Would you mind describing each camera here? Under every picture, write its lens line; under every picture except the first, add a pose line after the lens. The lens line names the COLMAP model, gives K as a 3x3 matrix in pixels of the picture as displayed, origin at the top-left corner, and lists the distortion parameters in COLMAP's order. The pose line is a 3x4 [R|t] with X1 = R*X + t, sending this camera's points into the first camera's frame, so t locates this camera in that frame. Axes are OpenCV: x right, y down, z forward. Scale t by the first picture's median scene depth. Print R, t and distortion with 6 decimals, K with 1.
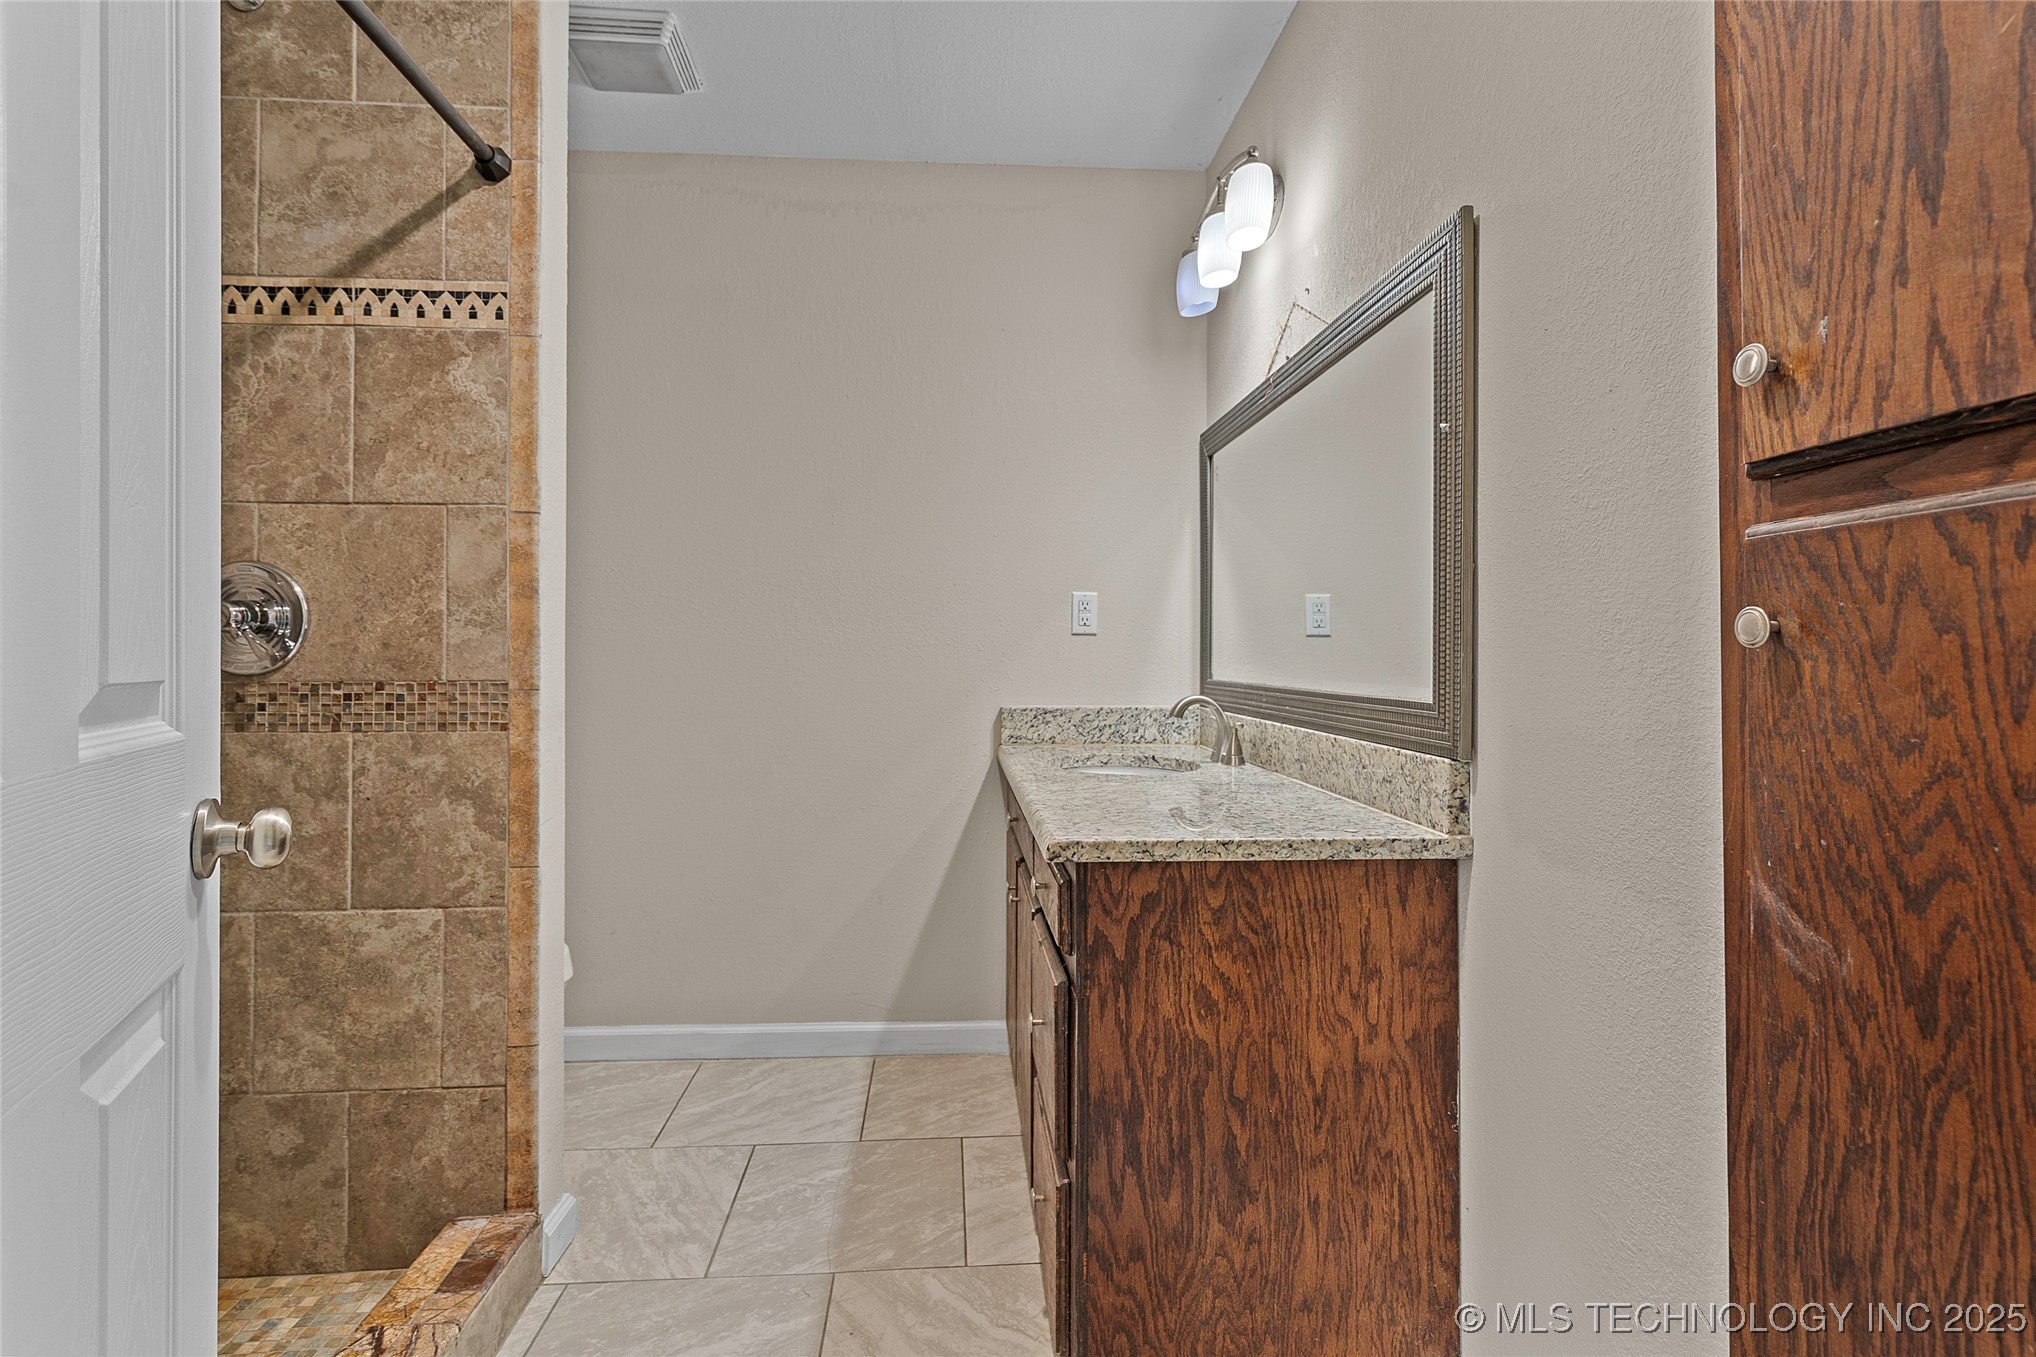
lens RADIAL K [[945.3, 0, 1018.0], [0, 945.3, 678.5], [0, 0, 1]] dist [0.001266, 0.001588]
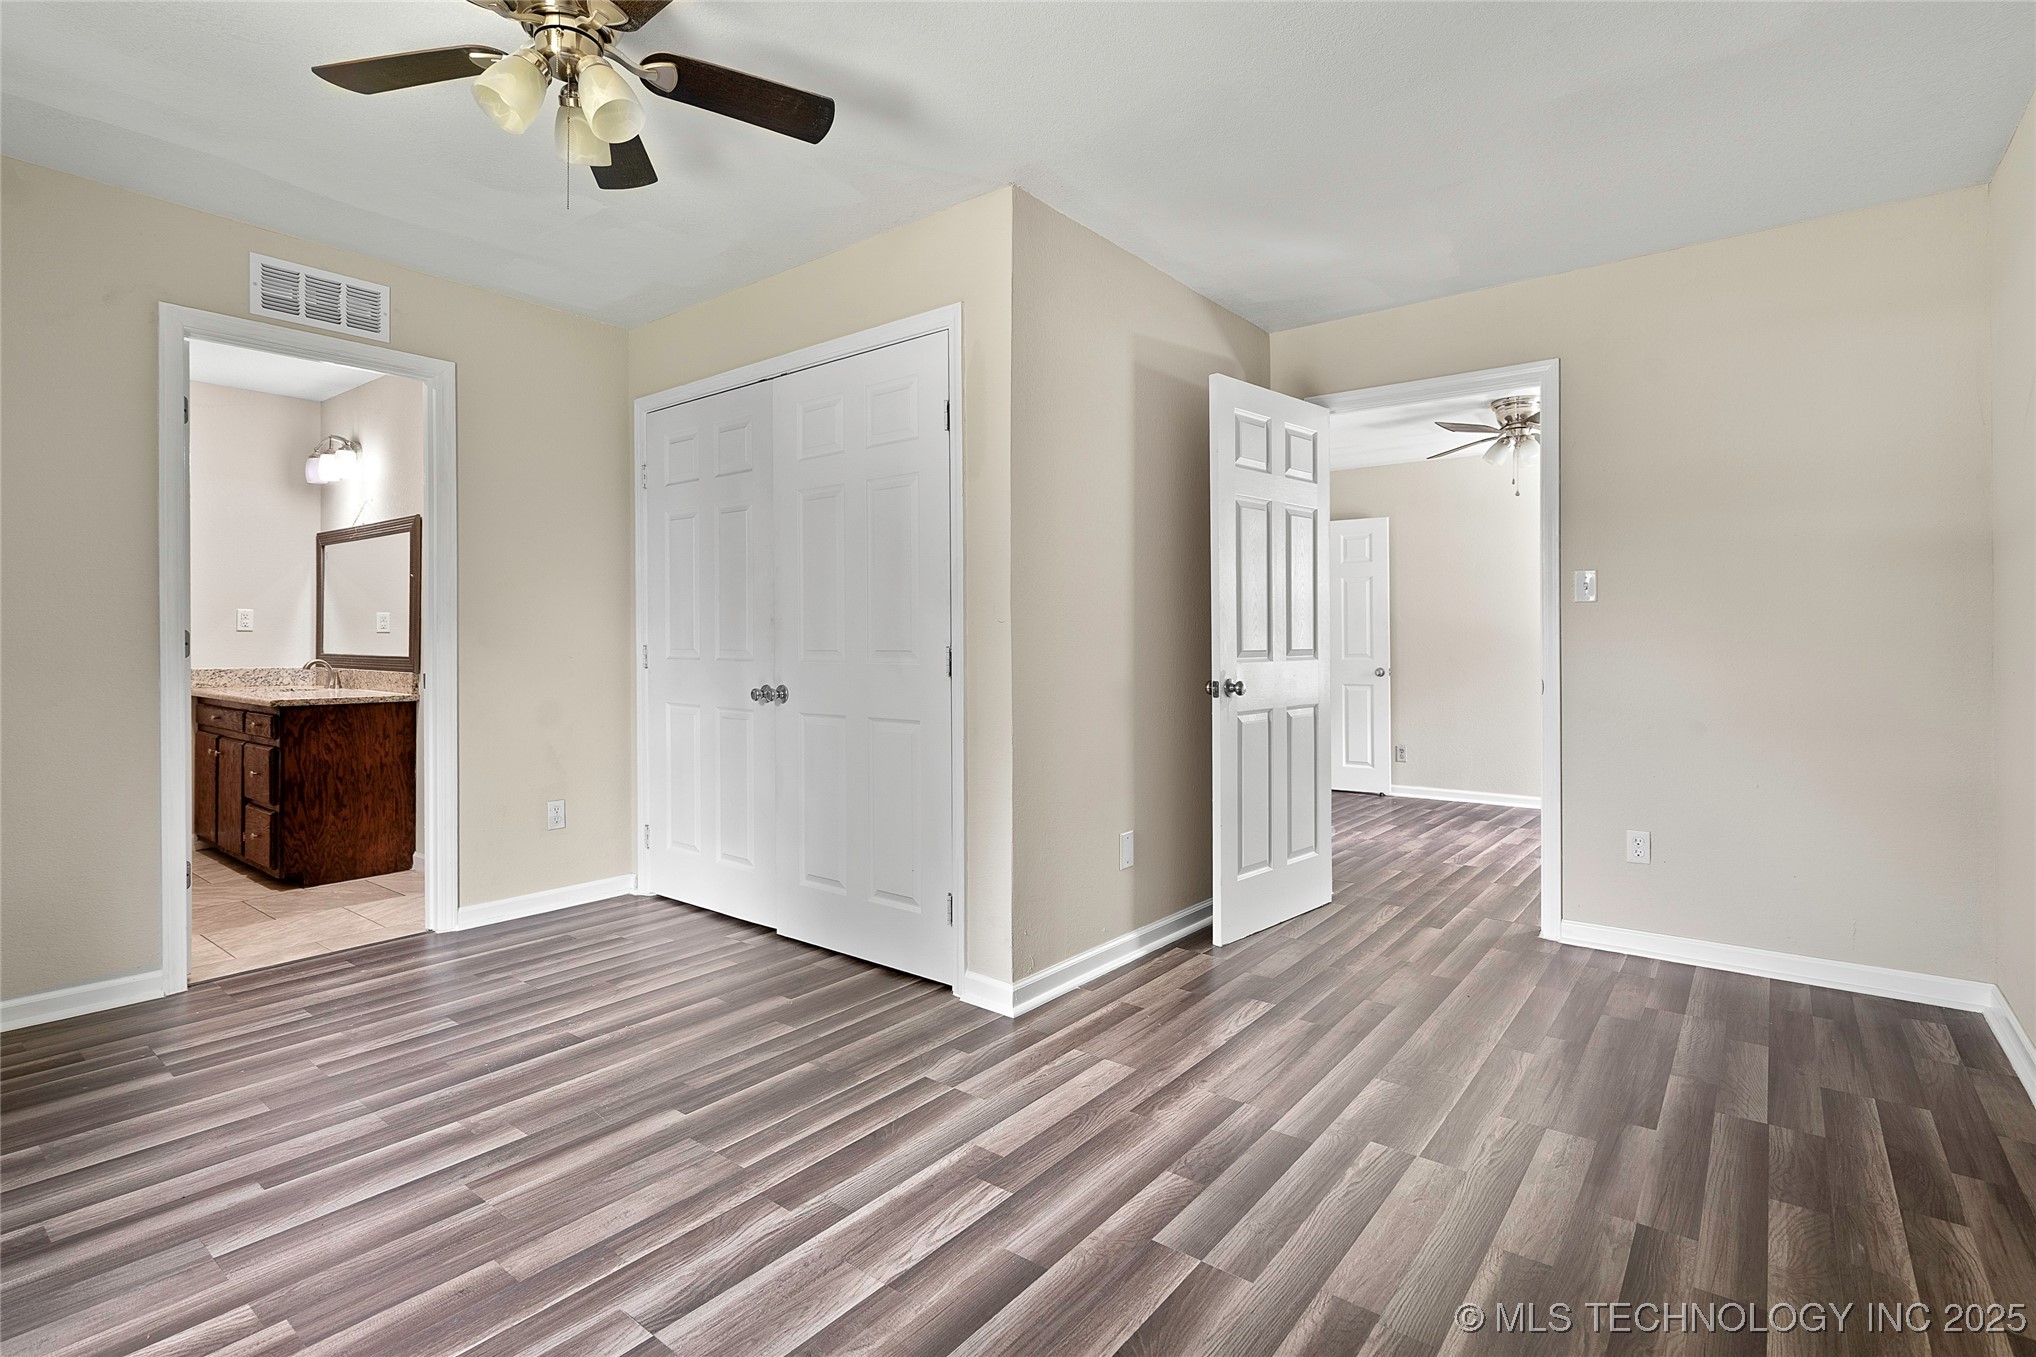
lens RADIAL K [[975.4, 0, 1012.3], [0, 975.4, 621.7], [0, 0, 1]] dist [0.000718, 0.000275]
pose [[0.667201, 0.013211, 0.744760, -0.739046], [0.017225, 0.999302, -0.033158, 0.055907], [-0.744678, 0.034951, 0.666508, -3.014760]]
